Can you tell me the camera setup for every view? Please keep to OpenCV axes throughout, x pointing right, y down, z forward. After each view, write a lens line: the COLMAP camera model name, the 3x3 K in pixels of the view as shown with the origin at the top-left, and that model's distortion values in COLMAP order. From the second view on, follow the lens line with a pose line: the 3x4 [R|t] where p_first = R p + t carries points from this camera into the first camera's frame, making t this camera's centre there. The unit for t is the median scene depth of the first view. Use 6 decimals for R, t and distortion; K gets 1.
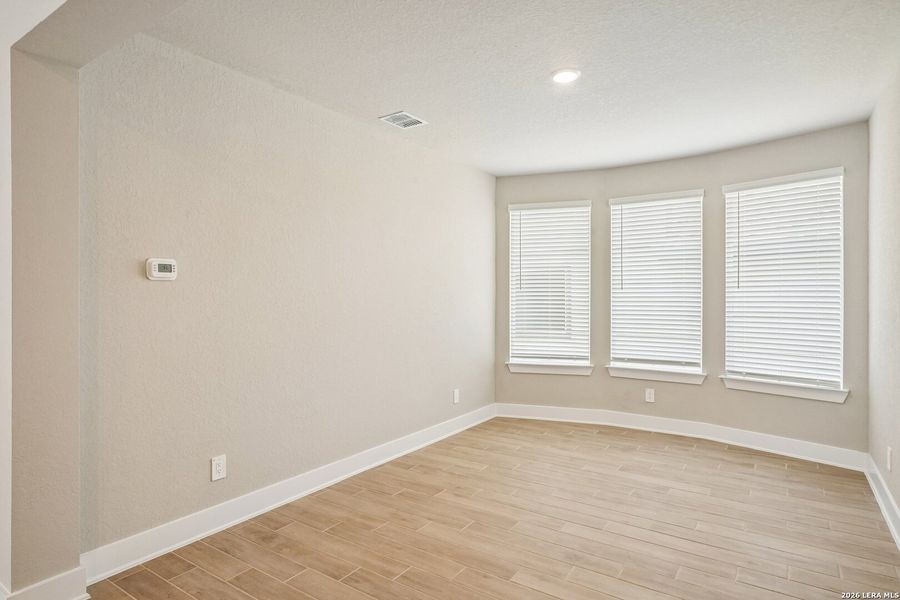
lens RADIAL K [[491.5, 0, 454.4], [0, 491.5, 296.0], [0, 0, 1]] dist [0.012834, 0.000431]
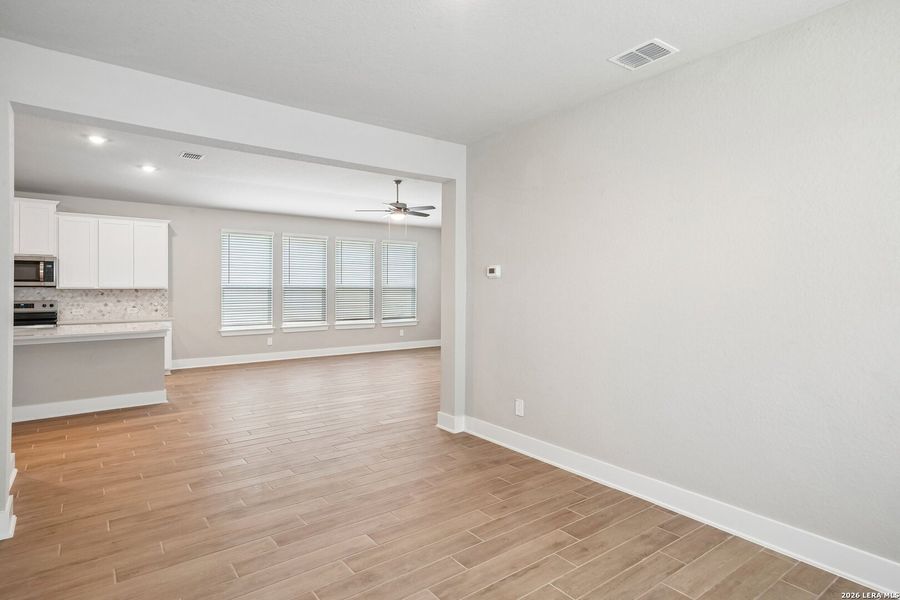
lens RADIAL K [[491.5, 0, 454.4], [0, 491.5, 296.0], [0, 0, 1]] dist [0.012834, 0.000431]
pose [[-0.325635, 0.014830, -0.945379, 0.854115], [0.000685, 0.999880, 0.015450, 0.002727], [0.945495, 0.004384, -0.325606, 1.190929]]
